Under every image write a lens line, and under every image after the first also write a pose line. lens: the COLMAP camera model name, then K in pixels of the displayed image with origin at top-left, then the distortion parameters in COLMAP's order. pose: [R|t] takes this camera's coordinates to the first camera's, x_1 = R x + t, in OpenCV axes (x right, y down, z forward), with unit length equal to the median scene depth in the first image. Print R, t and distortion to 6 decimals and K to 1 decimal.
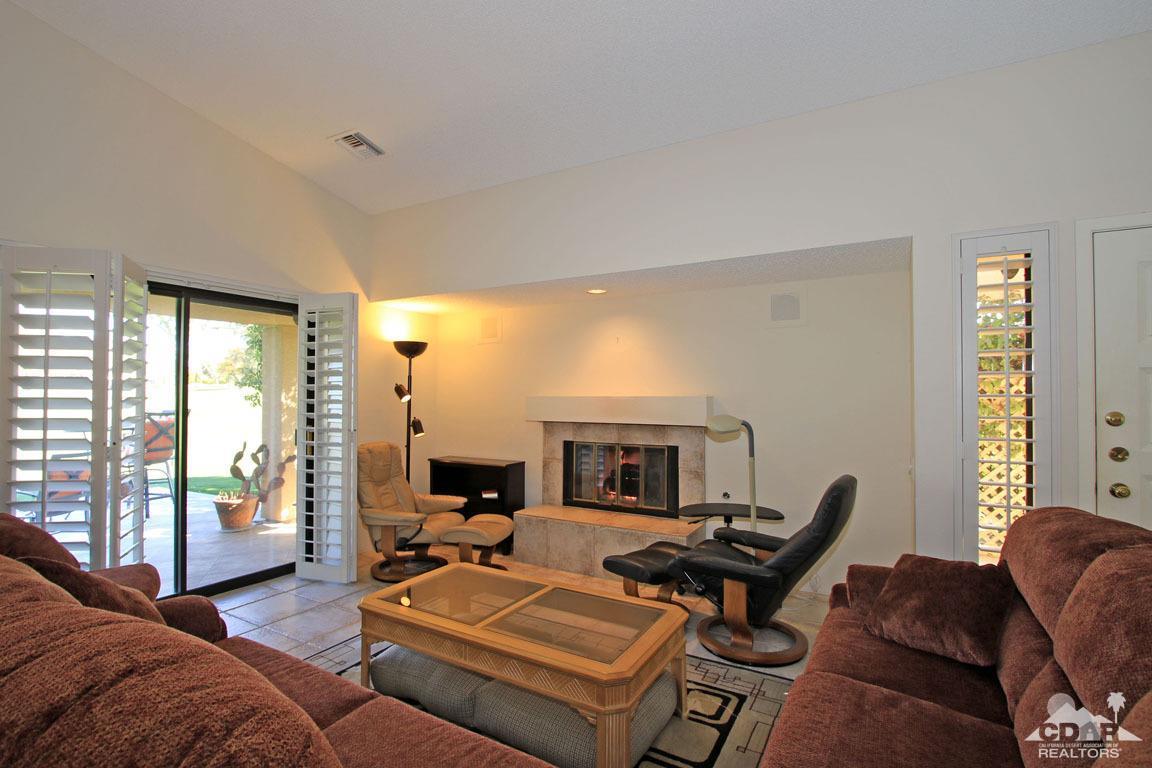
lens RADIAL K [[549.1, 0, 569.0], [0, 549.1, 388.1], [0, 0, 1]] dist [-0.013510, 0.000925]
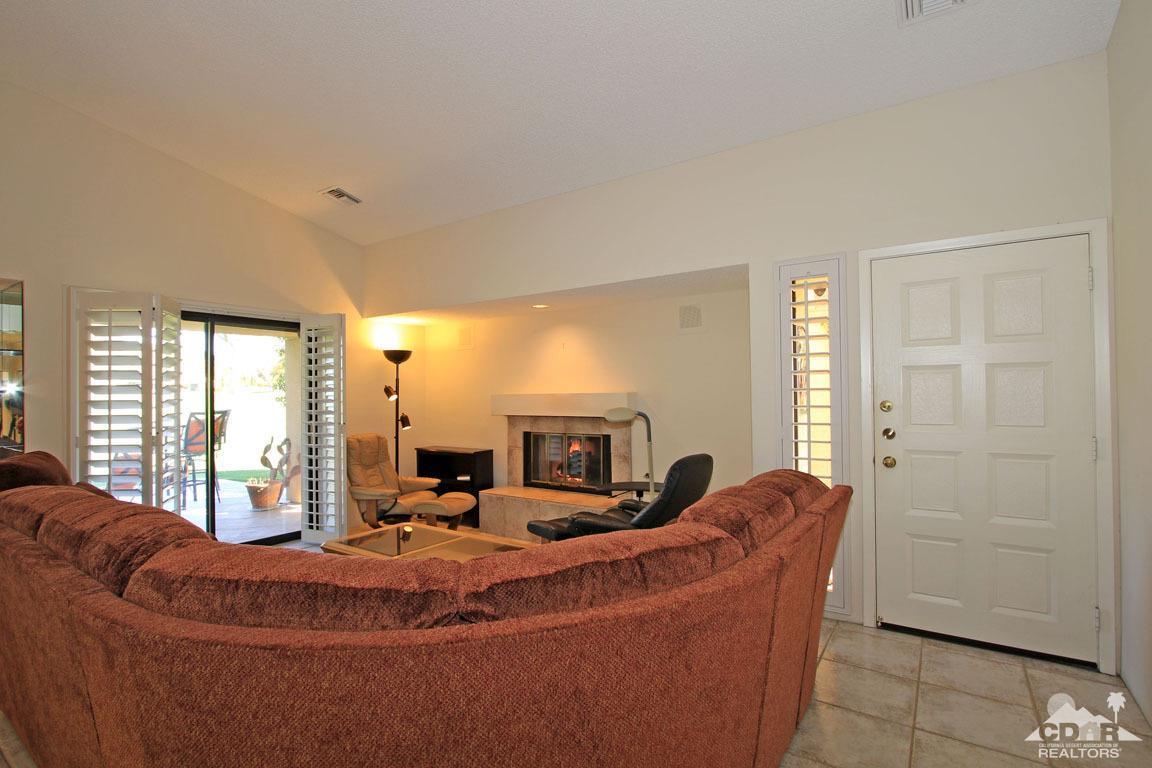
lens RADIAL K [[549.1, 0, 569.0], [0, 549.1, 388.1], [0, 0, 1]] dist [-0.013510, 0.000925]
pose [[0.997161, -0.014270, -0.073931, 0.194077], [0.014589, 0.999886, 0.003775, -0.000878], [0.073868, -0.004843, 0.997256, -0.187725]]
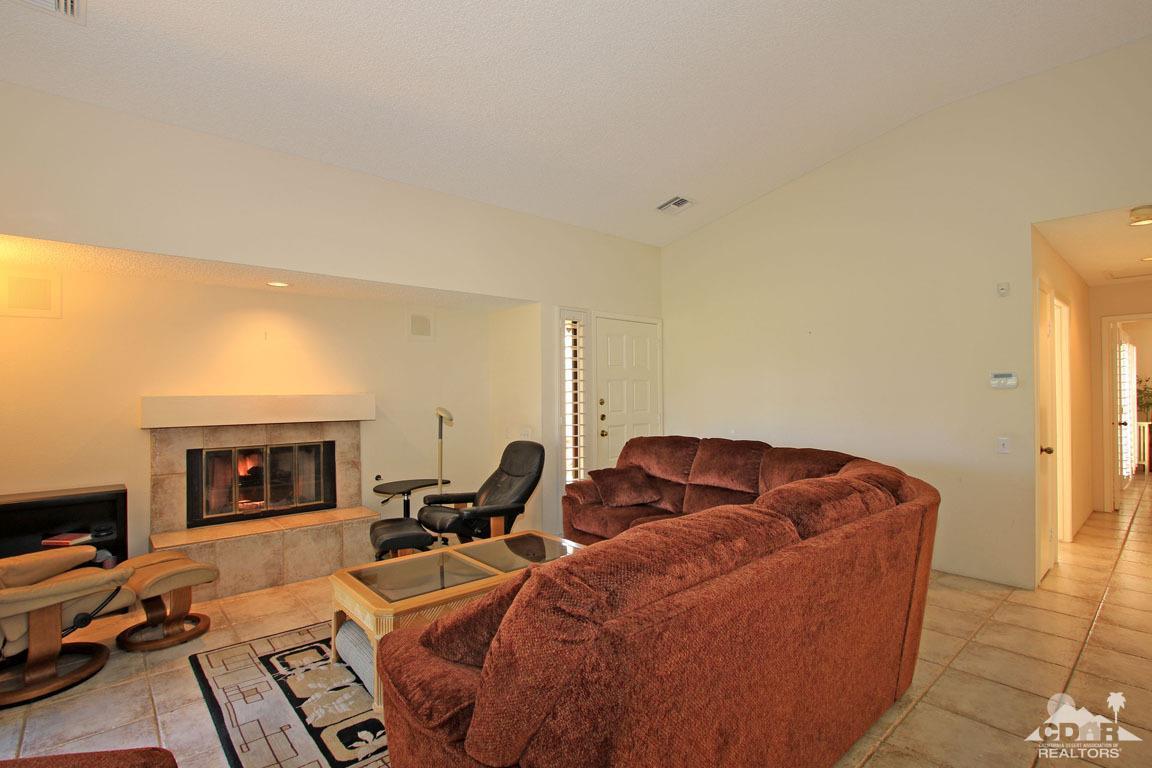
lens RADIAL K [[549.1, 0, 569.0], [0, 549.1, 388.1], [0, 0, 1]] dist [-0.013510, 0.000925]
pose [[0.316935, -0.000280, 0.948447, -0.663292], [-0.007878, 0.999965, 0.002928, -0.004058], [-0.948415, -0.008400, 0.316921, 0.218492]]
